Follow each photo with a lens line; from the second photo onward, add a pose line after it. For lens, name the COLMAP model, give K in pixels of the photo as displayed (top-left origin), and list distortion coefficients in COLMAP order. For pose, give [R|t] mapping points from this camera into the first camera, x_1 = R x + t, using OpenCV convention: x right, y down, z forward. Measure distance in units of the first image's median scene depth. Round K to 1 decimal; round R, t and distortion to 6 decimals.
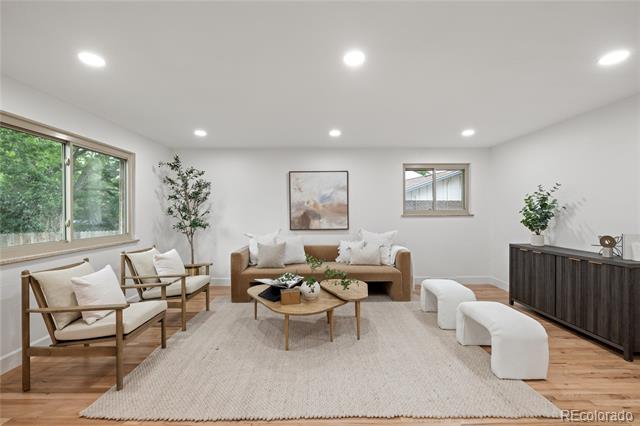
lens RADIAL K [[269.2, 0, 316.8], [0, 269.2, 213.7], [0, 0, 1]] dist [-0.000307, 0.000181]
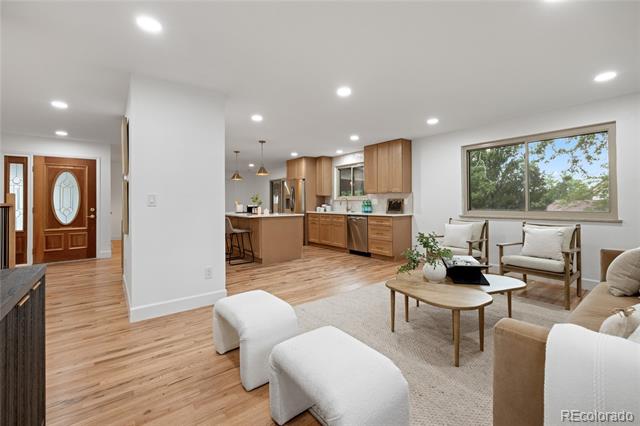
lens RADIAL K [[270.9, 0, 314.3], [0, 270.9, 205.8], [0, 0, 1]] dist [0.001316, 0.000353]
pose [[-0.799420, 0.017289, -0.600523, 0.514928], [0.004818, 0.999738, 0.022368, 0.020252], [0.600753, 0.014988, -0.799294, 0.903840]]
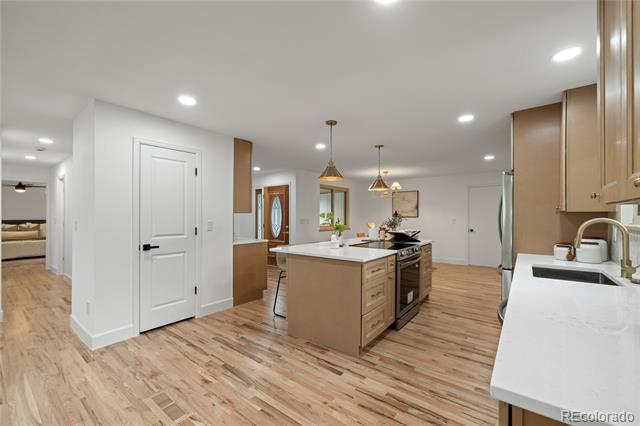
lens RADIAL K [[269.2, 0, 316.8], [0, 269.2, 213.7], [0, 0, 1]] dist [-0.000307, 0.000181]
pose [[-0.780410, 0.008936, 0.625204, -0.425930], [0.006519, 0.999960, -0.006155, -0.000364], [-0.625234, -0.000728, -0.780437, 0.370124]]
